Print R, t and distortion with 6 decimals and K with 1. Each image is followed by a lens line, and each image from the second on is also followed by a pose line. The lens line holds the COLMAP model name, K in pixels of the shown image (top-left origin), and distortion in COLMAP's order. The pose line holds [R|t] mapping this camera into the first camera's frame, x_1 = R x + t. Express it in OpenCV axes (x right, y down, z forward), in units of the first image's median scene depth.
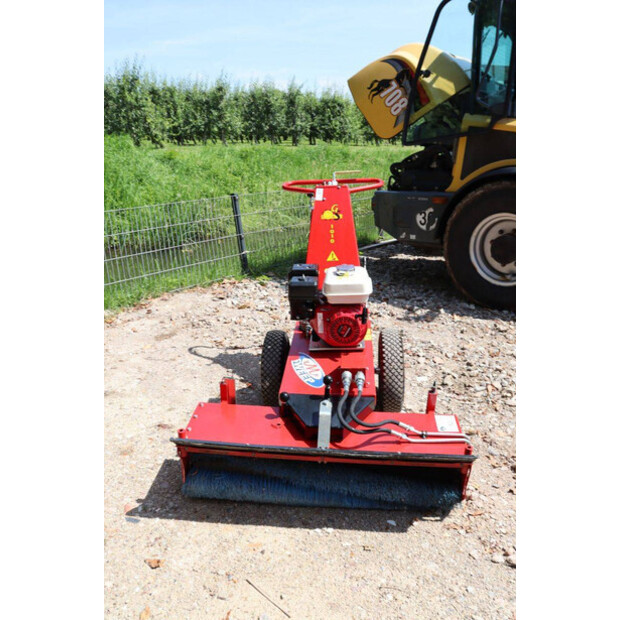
lens RADIAL K [[505.6, 0, 316.9], [0, 505.6, 307.2], [0, 0, 1]] dist [-0.171959, 0.137336]
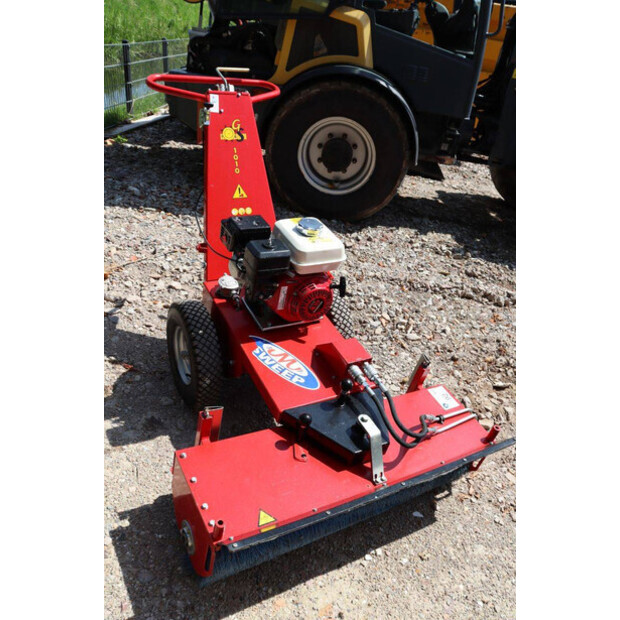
lens RADIAL K [[505.6, 0, 316.9], [0, 505.6, 307.2], [0, 0, 1]] dist [-0.171959, 0.137336]
pose [[0.818978, -0.150378, 0.553770, -0.377254], [-0.004467, 0.963351, 0.268206, -0.161553], [-0.573807, -0.222129, 0.788292, 0.360119]]
